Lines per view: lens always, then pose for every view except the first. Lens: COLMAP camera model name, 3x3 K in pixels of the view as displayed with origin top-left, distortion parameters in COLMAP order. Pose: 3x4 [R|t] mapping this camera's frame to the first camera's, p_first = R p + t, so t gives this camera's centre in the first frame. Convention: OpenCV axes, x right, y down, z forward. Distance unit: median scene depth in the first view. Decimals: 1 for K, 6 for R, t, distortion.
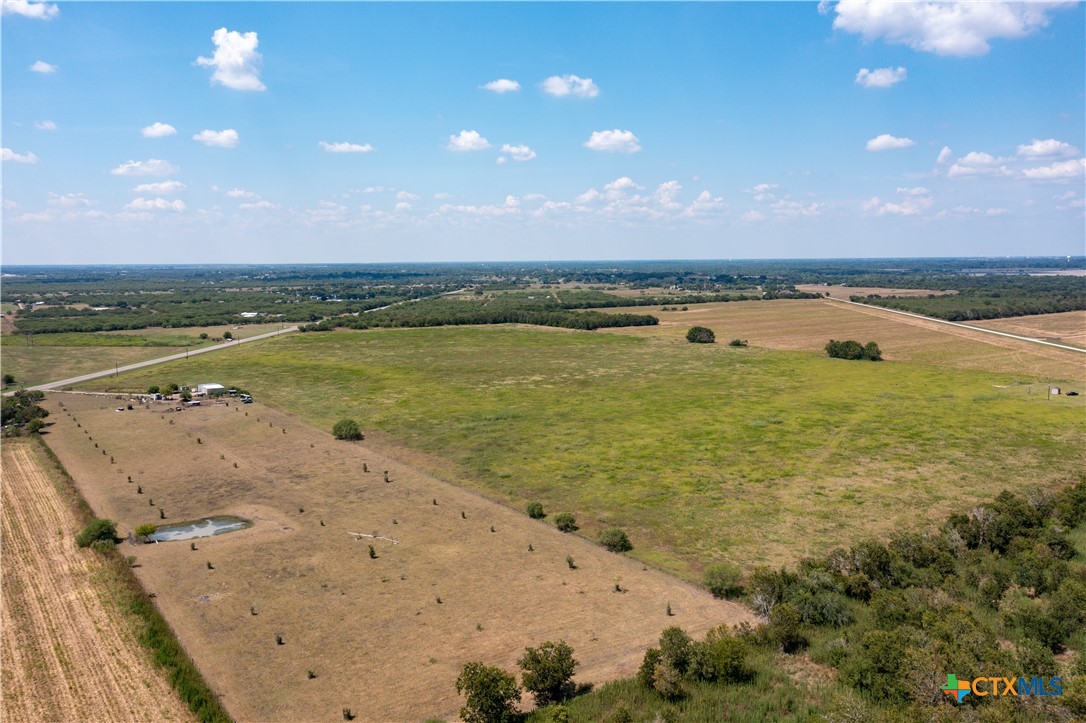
lens RADIAL K [[852.1, 0, 541.6], [0, 852.1, 362.8], [0, 0, 1]] dist [-0.008341, 0.008529]
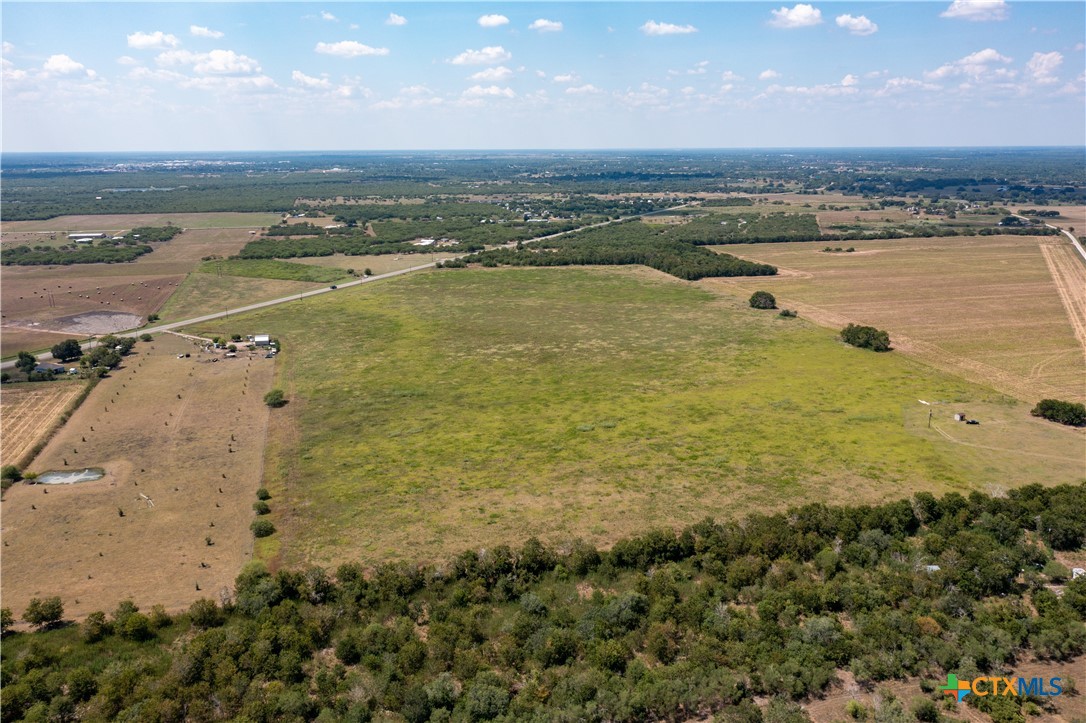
lens RADIAL K [[862.8, 0, 544.5], [0, 862.8, 360.2], [0, 0, 1]] dist [-0.008588, 0.008925]
pose [[0.935944, 0.087843, -0.341017, 0.233589], [-0.044787, 0.990218, 0.132149, -0.066543], [0.349289, -0.108411, 0.930723, -0.034713]]
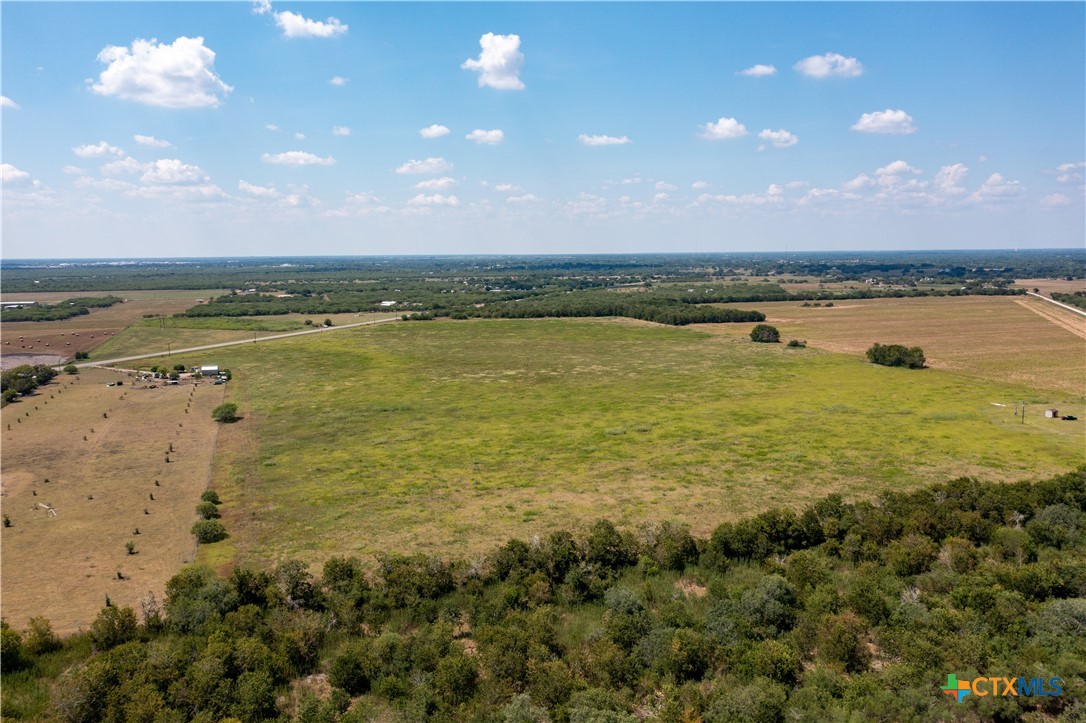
lens RADIAL K [[851.6, 0, 544.3], [0, 851.6, 362.7], [0, 0, 1]] dist [-0.007248, 0.004092]
pose [[0.956273, 0.036115, -0.290238, 0.177355], [-0.032921, 0.999332, 0.015881, -0.006101], [0.290618, -0.005632, 0.956823, 0.034224]]
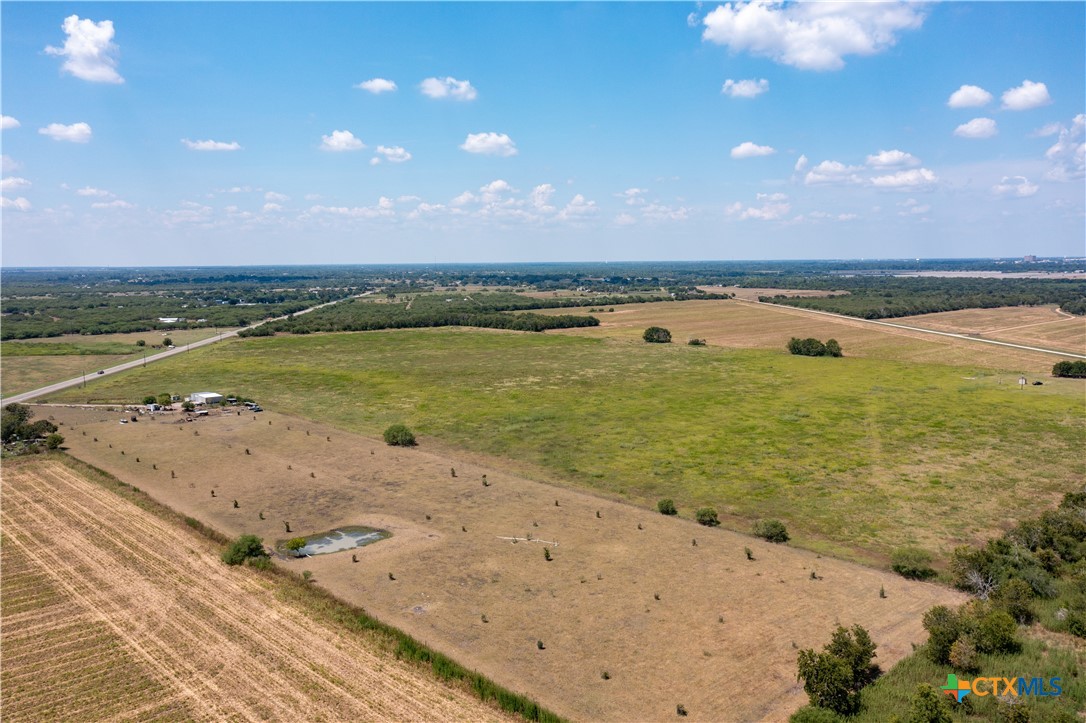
lens RADIAL K [[852.1, 0, 541.6], [0, 852.1, 362.8], [0, 0, 1]] dist [-0.008341, 0.008529]
pose [[0.989430, -0.017615, 0.143934, -0.078345], [0.018040, 0.999836, -0.001652, -0.000081], [-0.143882, 0.004231, 0.989586, 0.003085]]
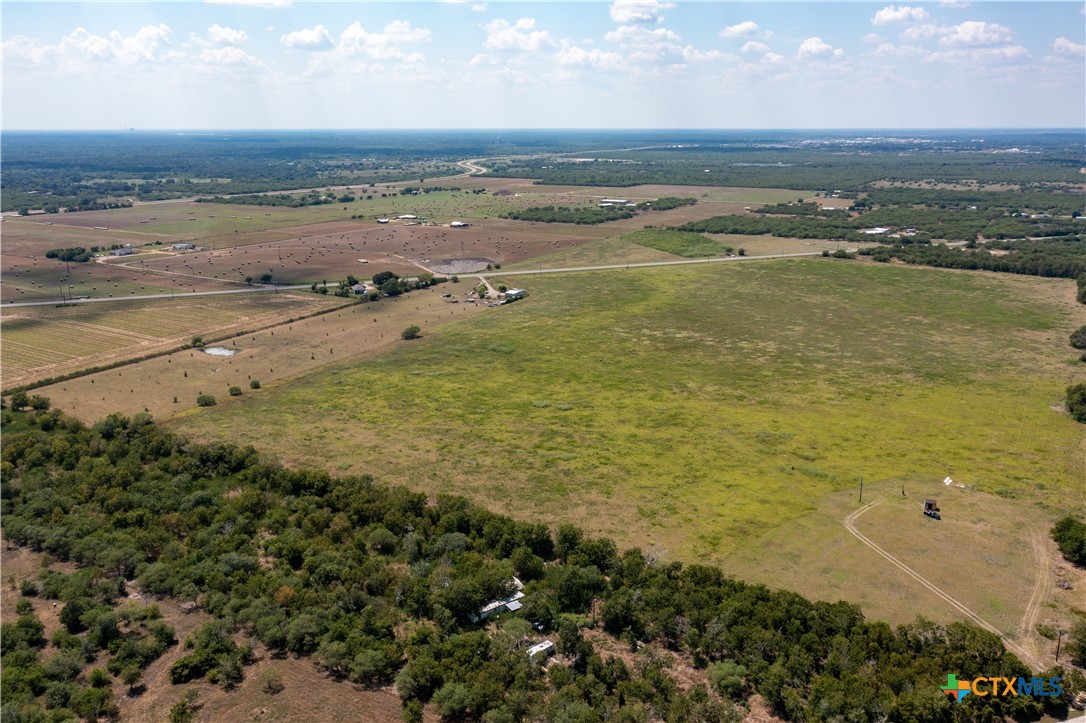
lens RADIAL K [[874.2, 0, 544.9], [0, 874.2, 364.0], [0, 0, 1]] dist [-0.004011, 0.006818]
pose [[0.417563, 0.244087, -0.875250, 0.516383], [-0.109011, 0.969744, 0.218432, -0.097407], [0.902085, 0.004203, 0.431538, 0.192066]]
